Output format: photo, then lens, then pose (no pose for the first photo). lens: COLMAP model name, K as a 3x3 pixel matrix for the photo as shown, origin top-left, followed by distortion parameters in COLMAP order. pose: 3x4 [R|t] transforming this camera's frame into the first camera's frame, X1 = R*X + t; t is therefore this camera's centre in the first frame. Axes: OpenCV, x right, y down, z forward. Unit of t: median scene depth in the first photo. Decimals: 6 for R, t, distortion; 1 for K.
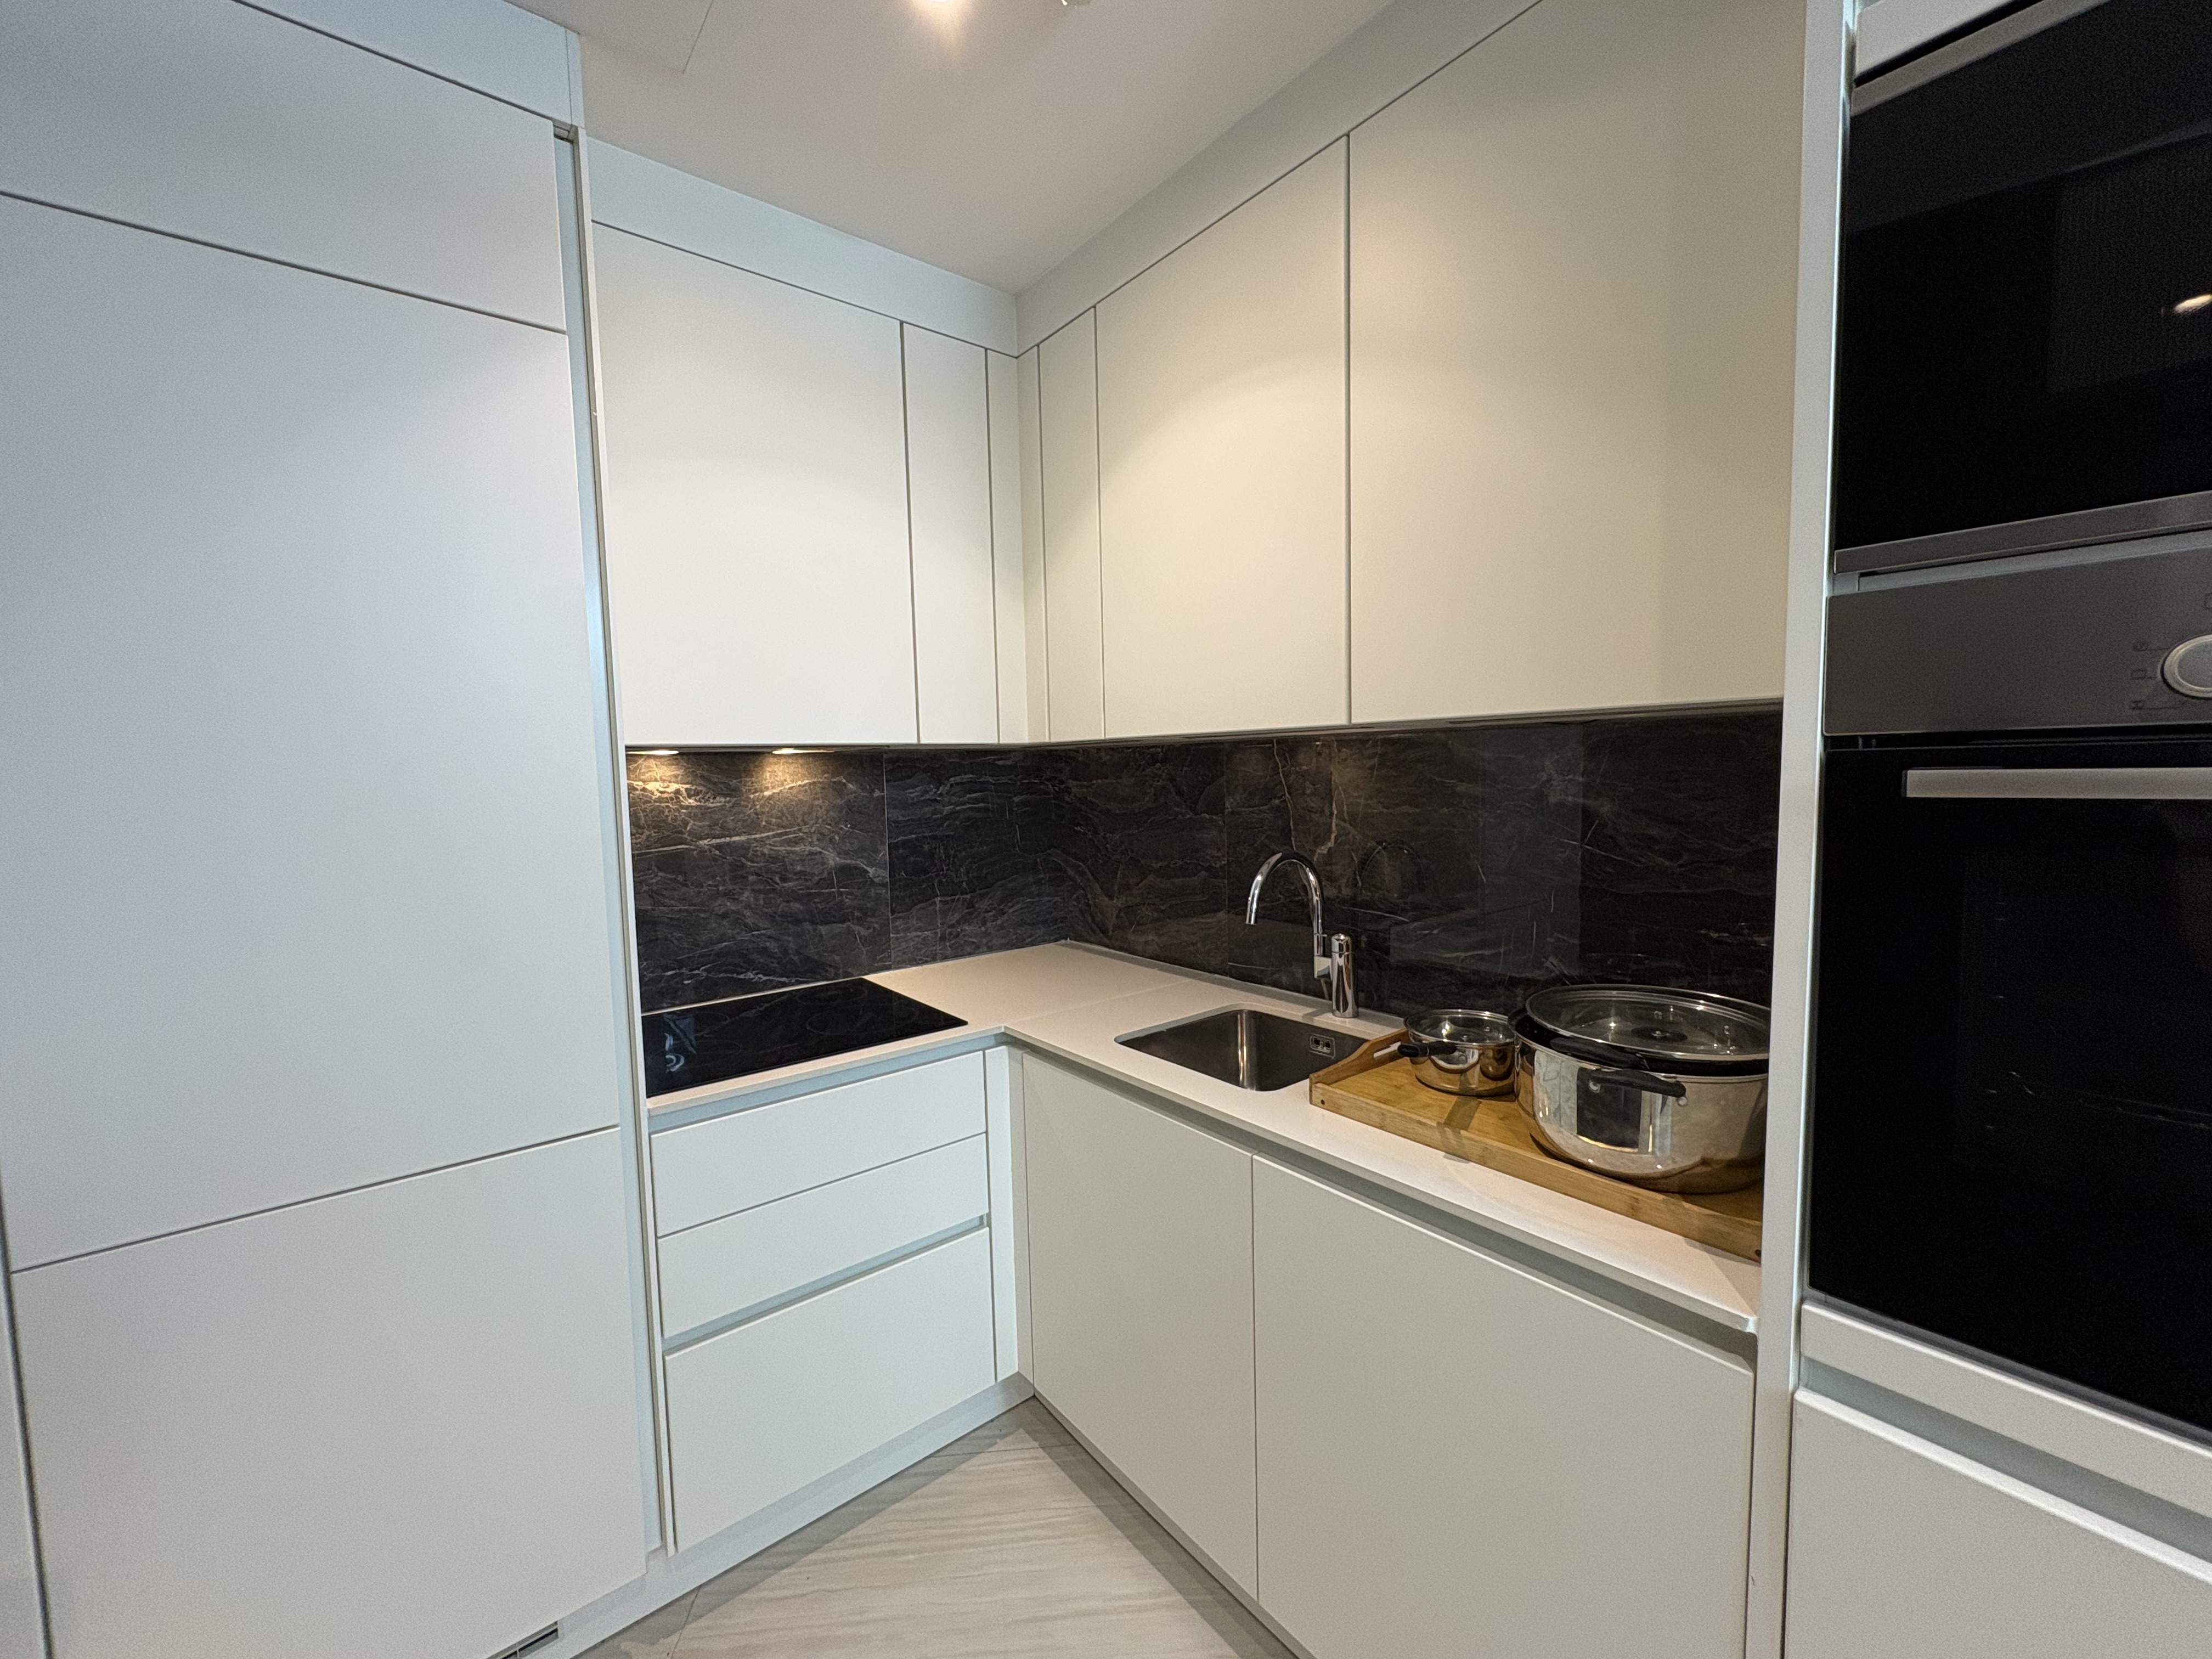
lens RADIAL K [[880.1, 0, 1106.0], [0, 880.1, 829.5], [0, 0, 1]] dist [-0.000688, -0.000286]
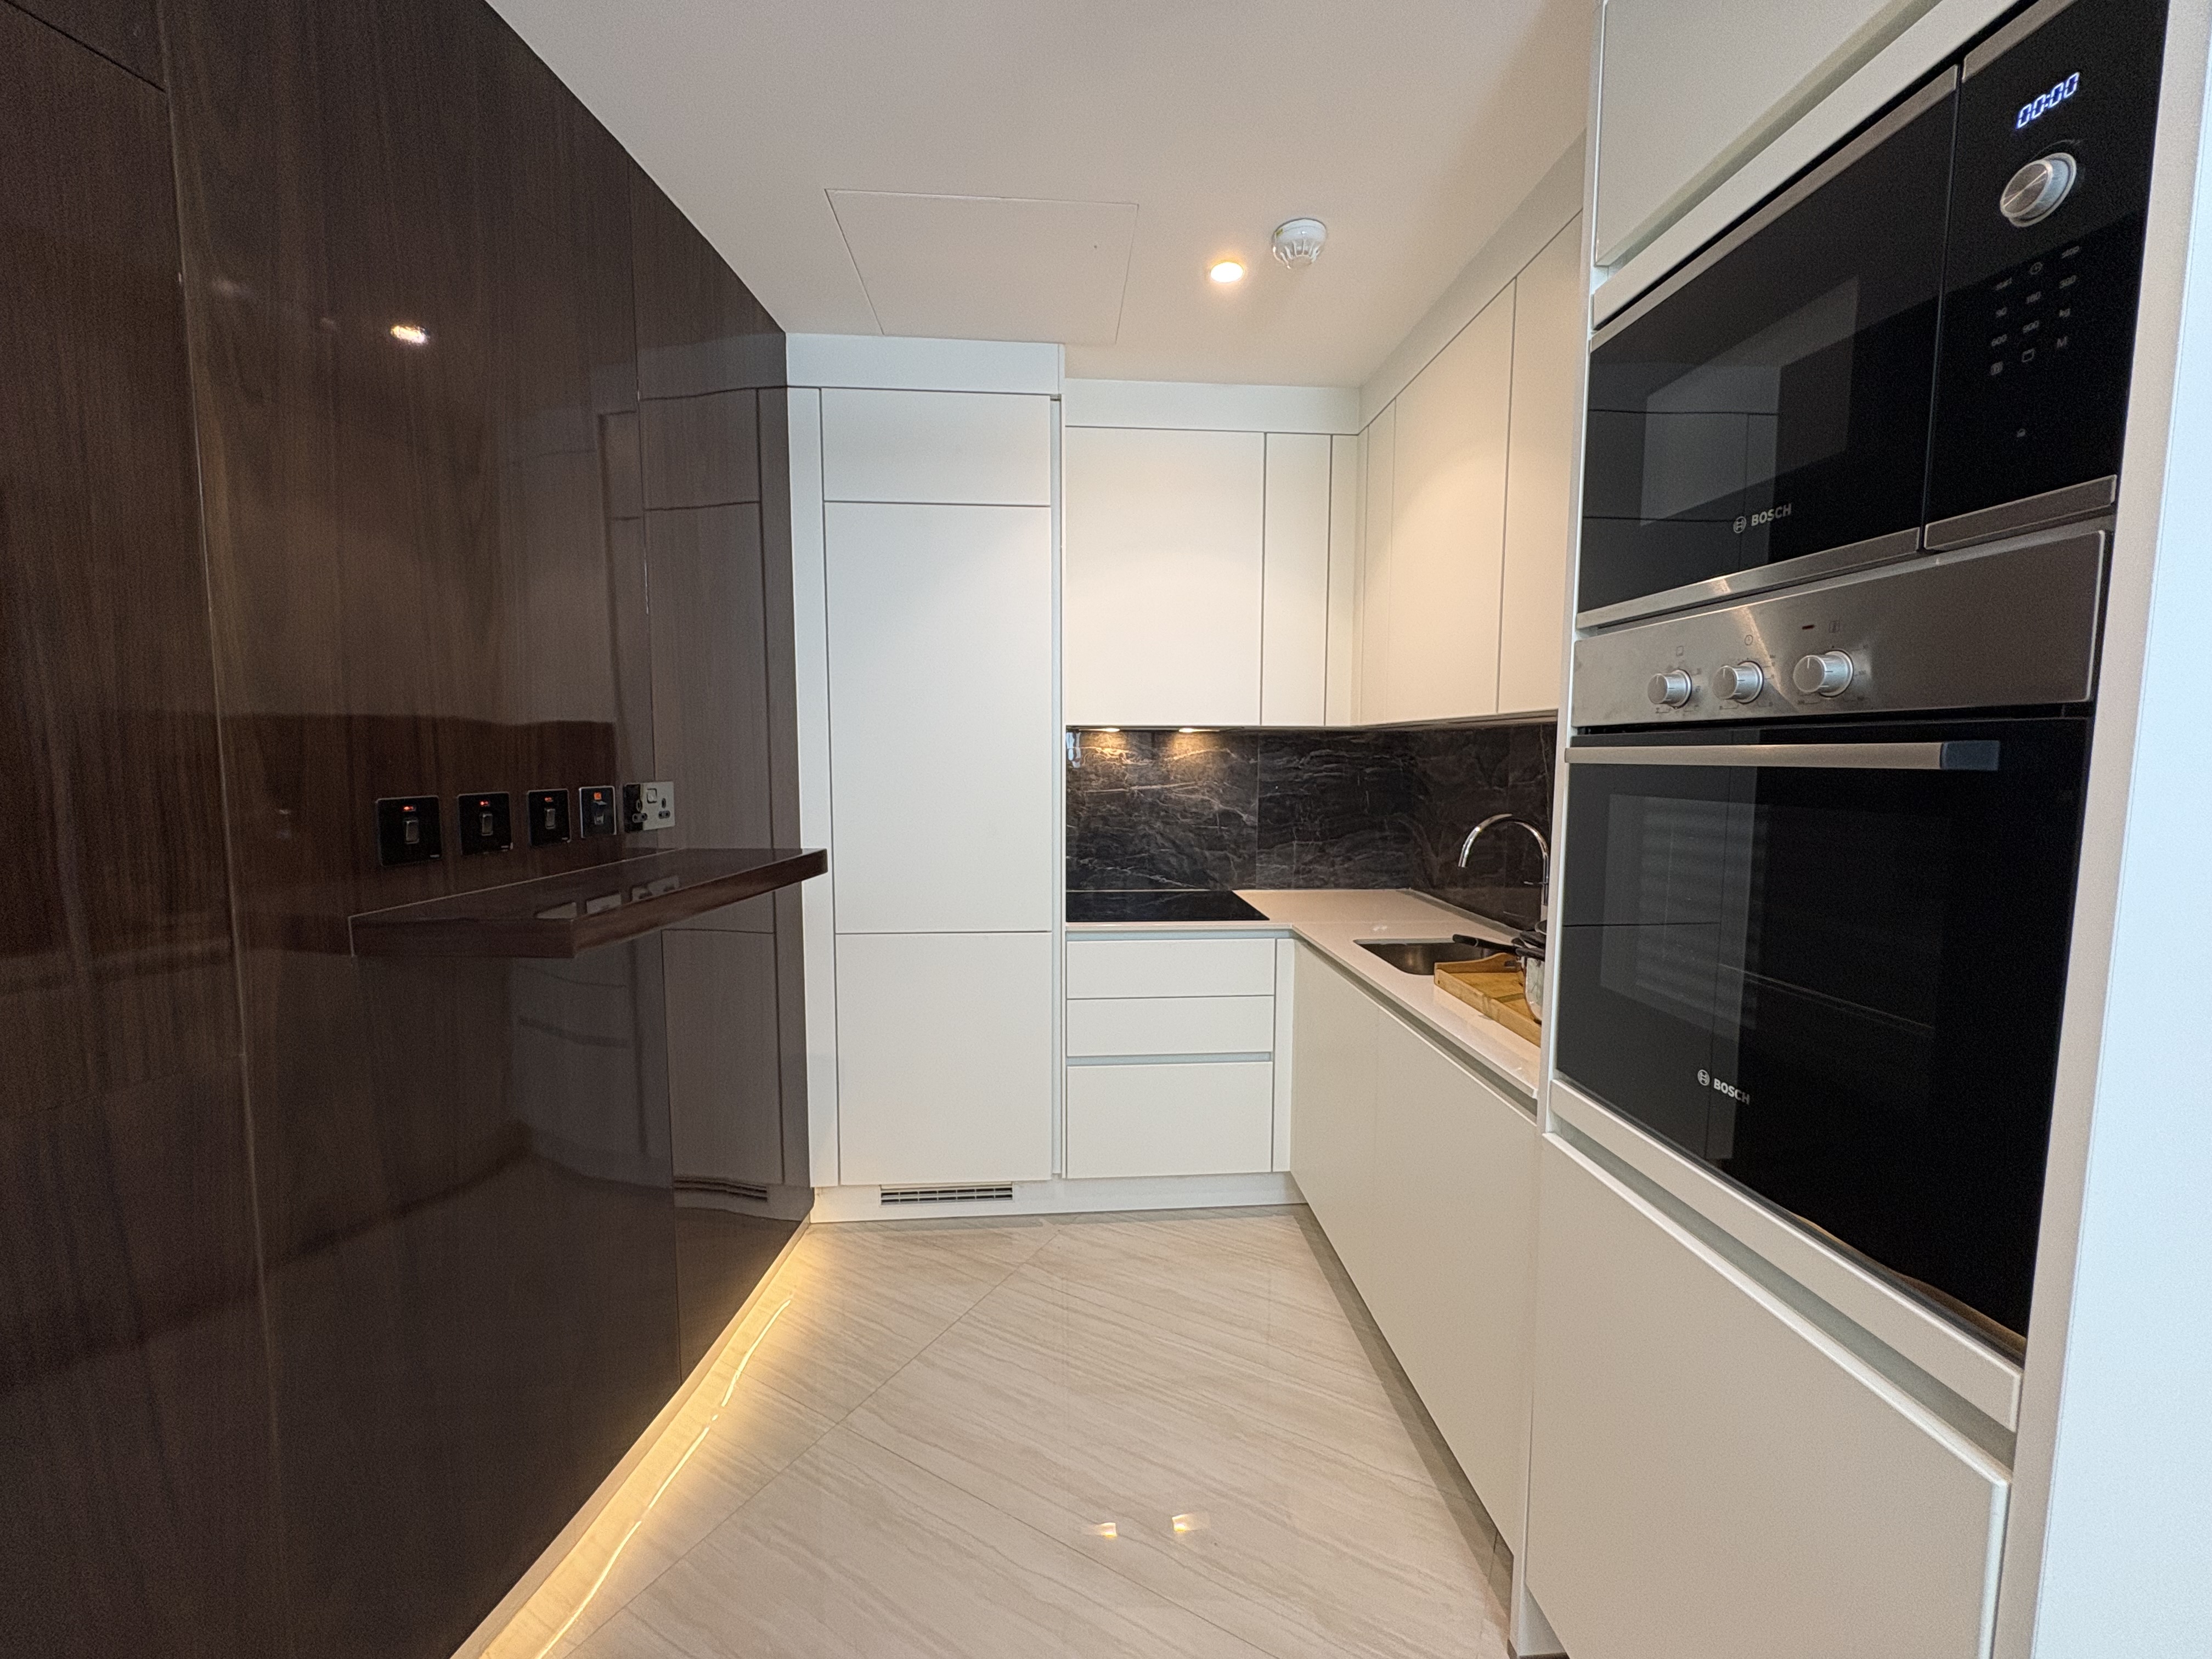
lens RADIAL K [[880.1, 0, 1106.0], [0, 880.1, 829.5], [0, 0, 1]] dist [-0.000688, -0.000286]
pose [[0.819712, 0.075466, -0.567783, 0.356435], [-0.063130, 0.997147, 0.041393, 0.024240], [0.569287, 0.001914, 0.822137, -0.282672]]
